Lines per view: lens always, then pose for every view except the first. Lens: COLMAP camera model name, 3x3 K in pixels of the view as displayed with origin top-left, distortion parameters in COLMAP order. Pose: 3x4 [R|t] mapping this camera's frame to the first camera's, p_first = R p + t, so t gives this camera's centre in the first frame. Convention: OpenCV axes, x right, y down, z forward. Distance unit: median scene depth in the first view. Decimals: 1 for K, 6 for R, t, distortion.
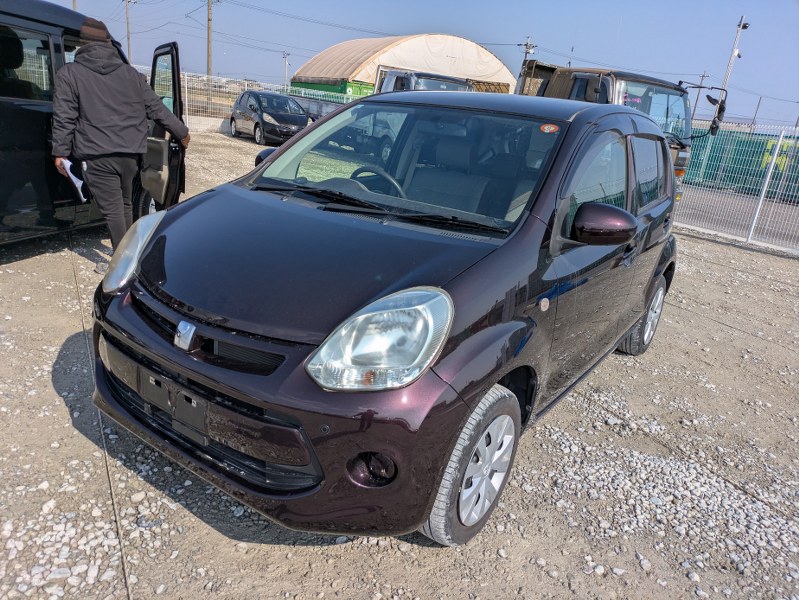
lens RADIAL K [[594.4, 0, 387.0], [0, 594.4, 307.6], [0, 0, 1]] dist [0.038986, -0.030787]
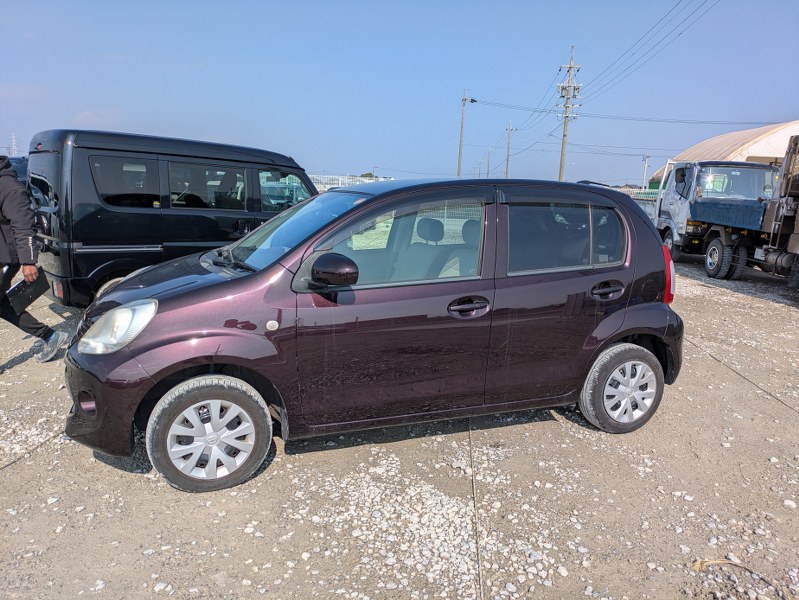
lens RADIAL K [[594.4, 0, 405.5], [0, 594.4, 299.6], [0, 0, 1]] dist [0.038986, -0.030787]
pose [[0.826800, 0.030162, -0.561687, 1.138889], [-0.130687, 0.981537, -0.139664, 0.080492], [0.547104, 0.188880, 0.815477, 0.073283]]
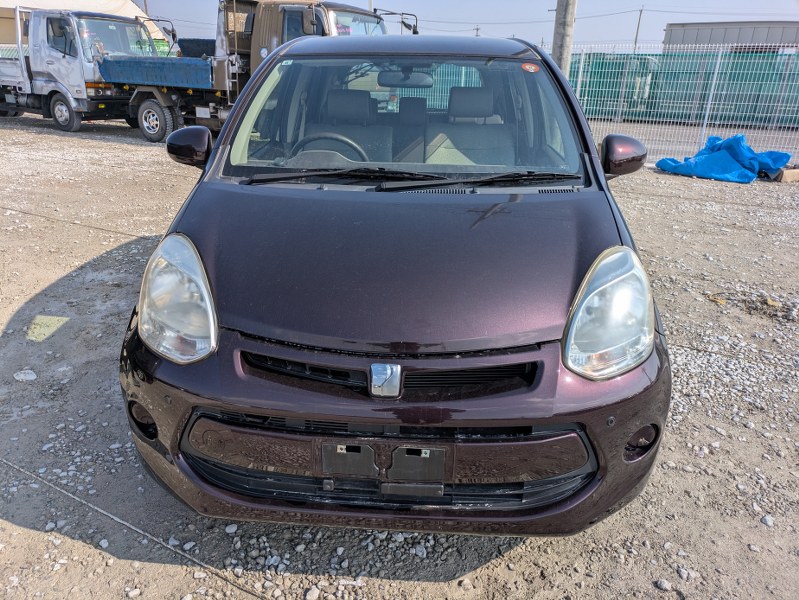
lens RADIAL K [[594.4, 0, 394.1], [0, 594.4, 304.7], [0, 0, 1]] dist [0.038986, -0.030787]
pose [[0.842991, -0.280536, 0.458984, -0.425493], [0.237061, 0.959663, 0.151160, -0.106761], [-0.482876, -0.018620, 0.875491, 0.192141]]
